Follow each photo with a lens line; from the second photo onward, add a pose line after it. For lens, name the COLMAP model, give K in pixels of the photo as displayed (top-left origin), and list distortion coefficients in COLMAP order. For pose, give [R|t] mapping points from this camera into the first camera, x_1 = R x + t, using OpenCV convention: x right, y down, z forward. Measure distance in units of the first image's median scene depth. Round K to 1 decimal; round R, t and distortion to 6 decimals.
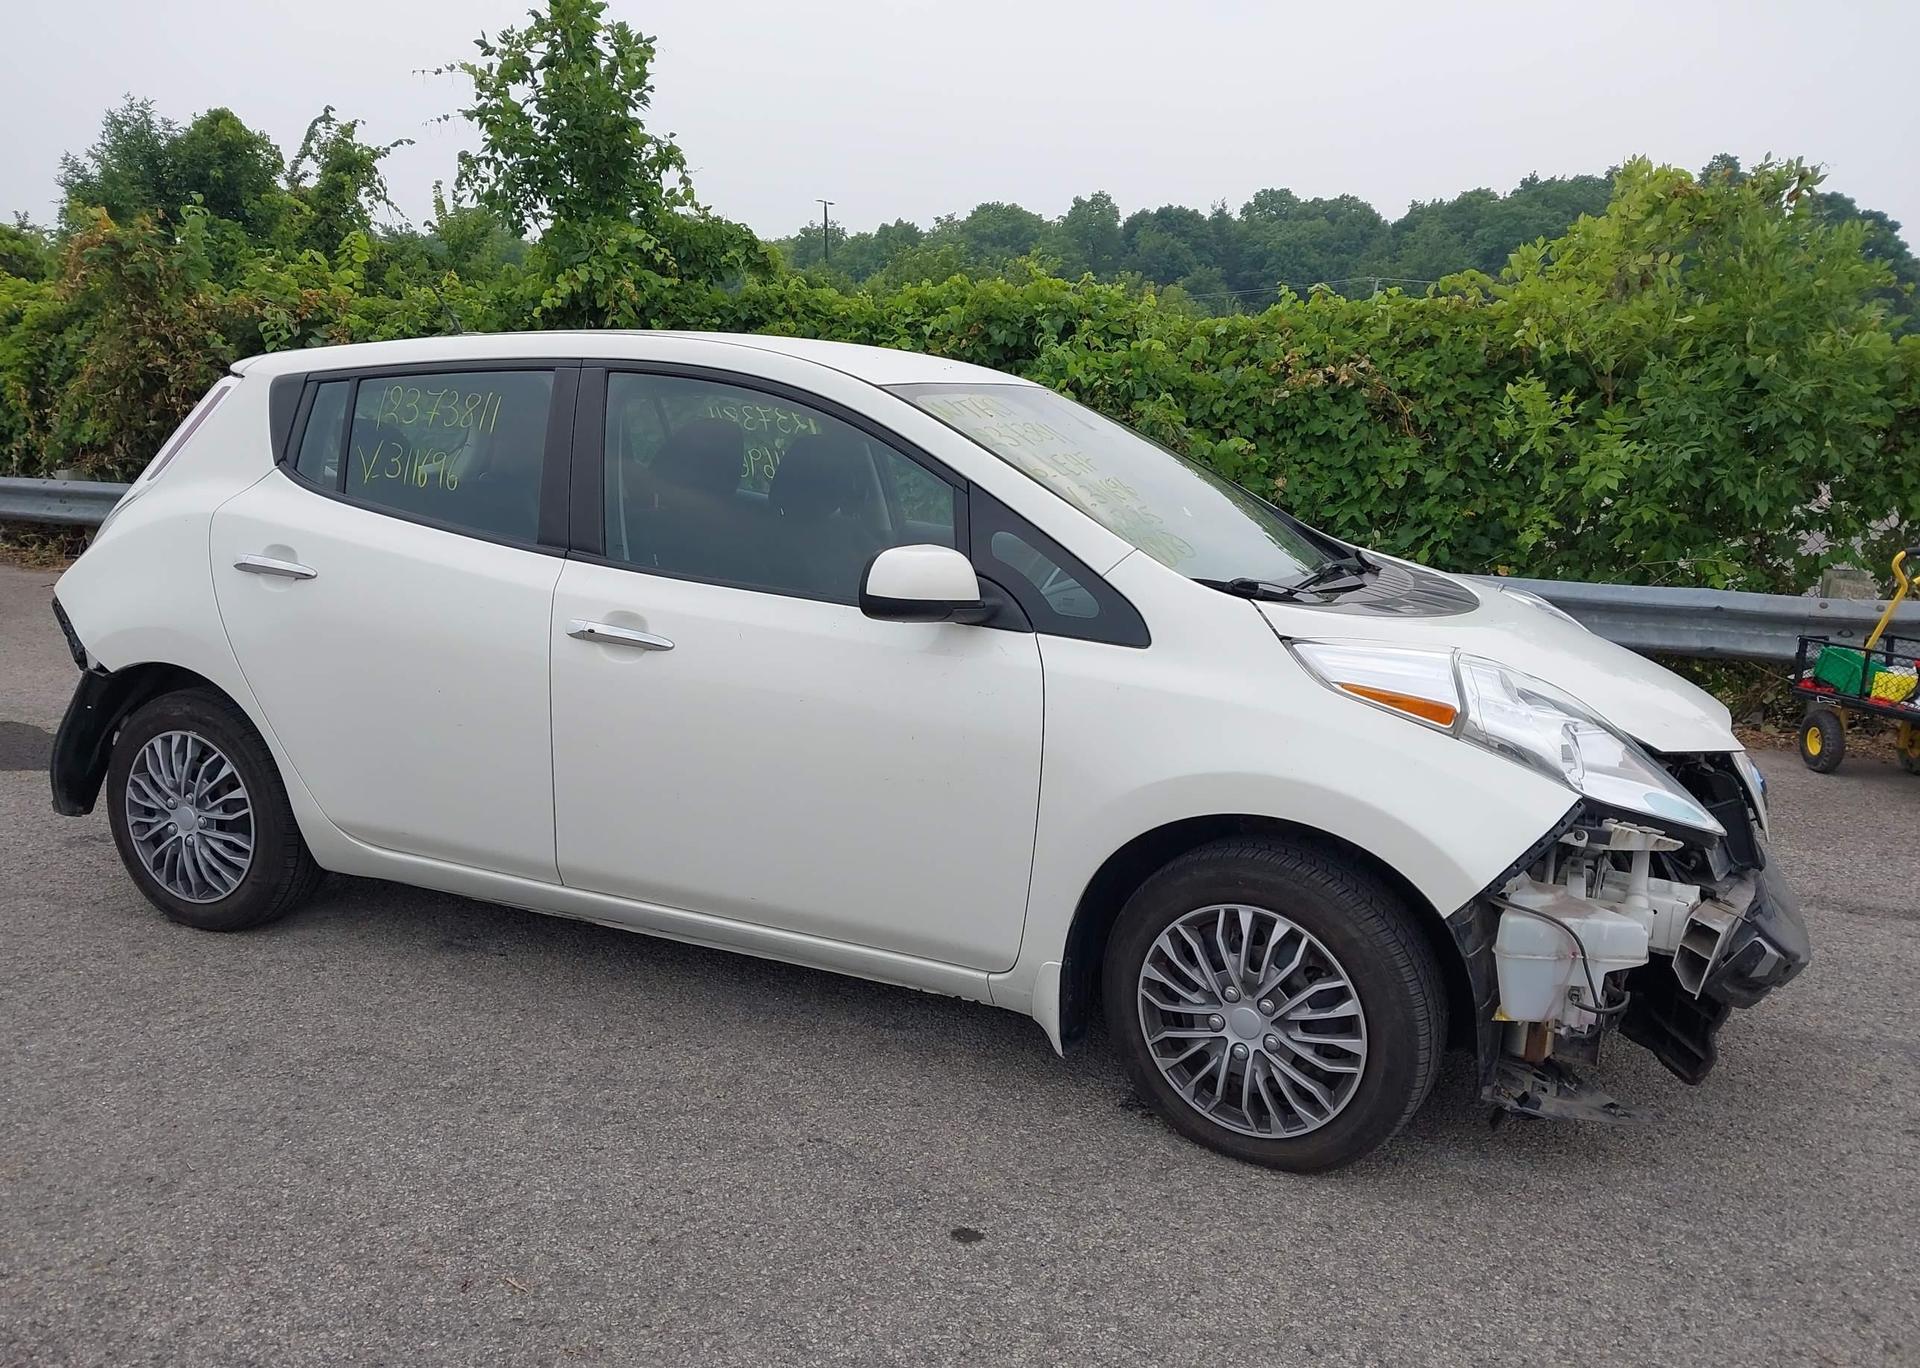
lens RADIAL K [[1518.2, 0, 960.0], [0, 1518.2, 684.0], [0, 0, 1]] dist [0.016533, -0.011200]
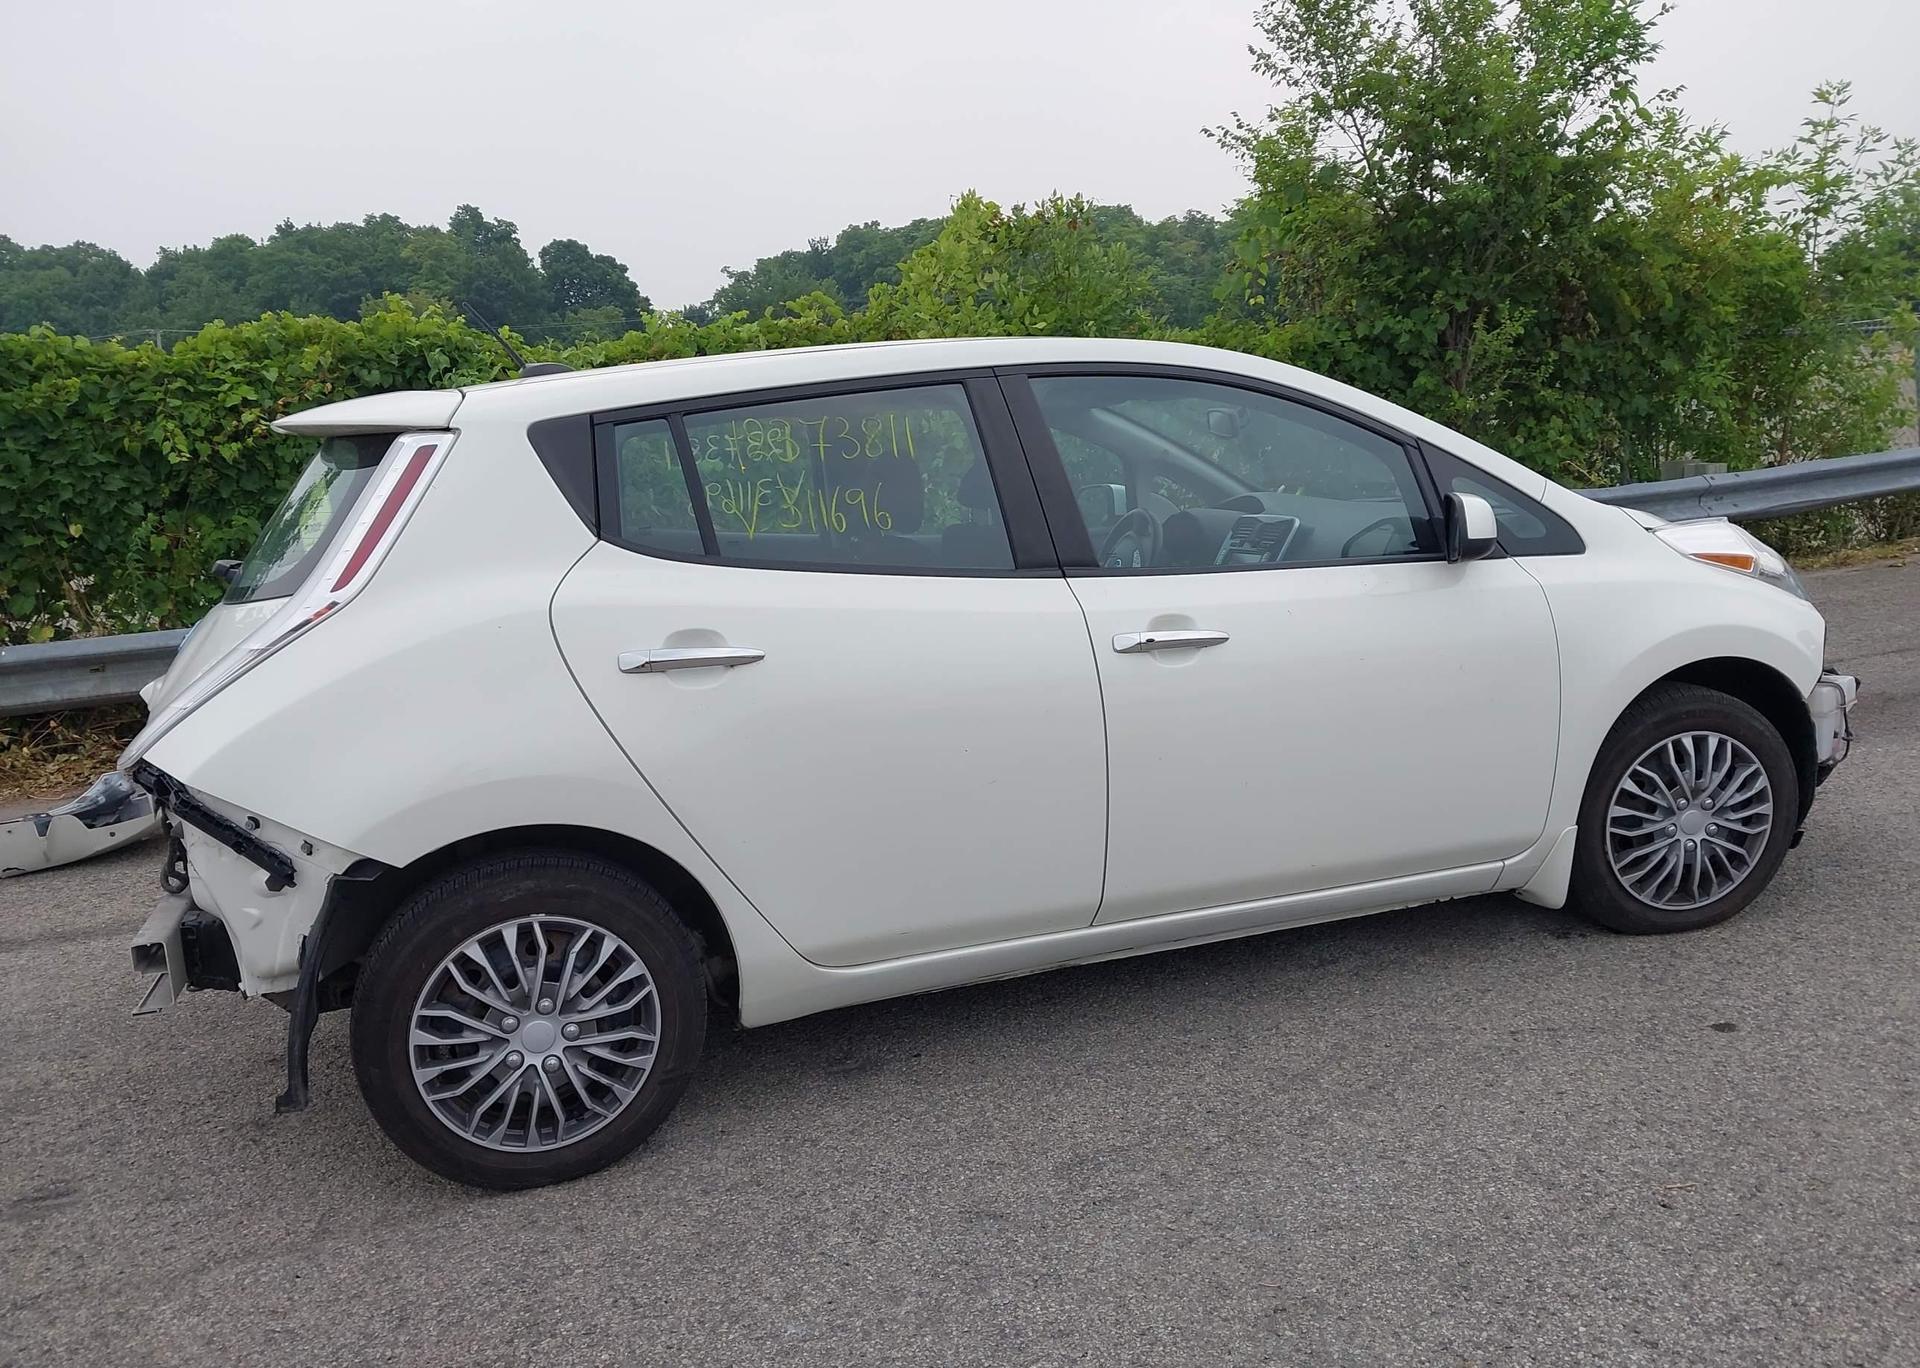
lens RADIAL K [[1518.2, 0, 960.0], [0, 1518.2, 684.0], [0, 0, 1]] dist [0.016533, -0.011200]
pose [[0.724010, -0.195801, 0.661417, -0.404090], [0.214688, 0.975206, 0.053688, -0.035484], [-0.655530, 0.103128, 0.748095, 0.155339]]
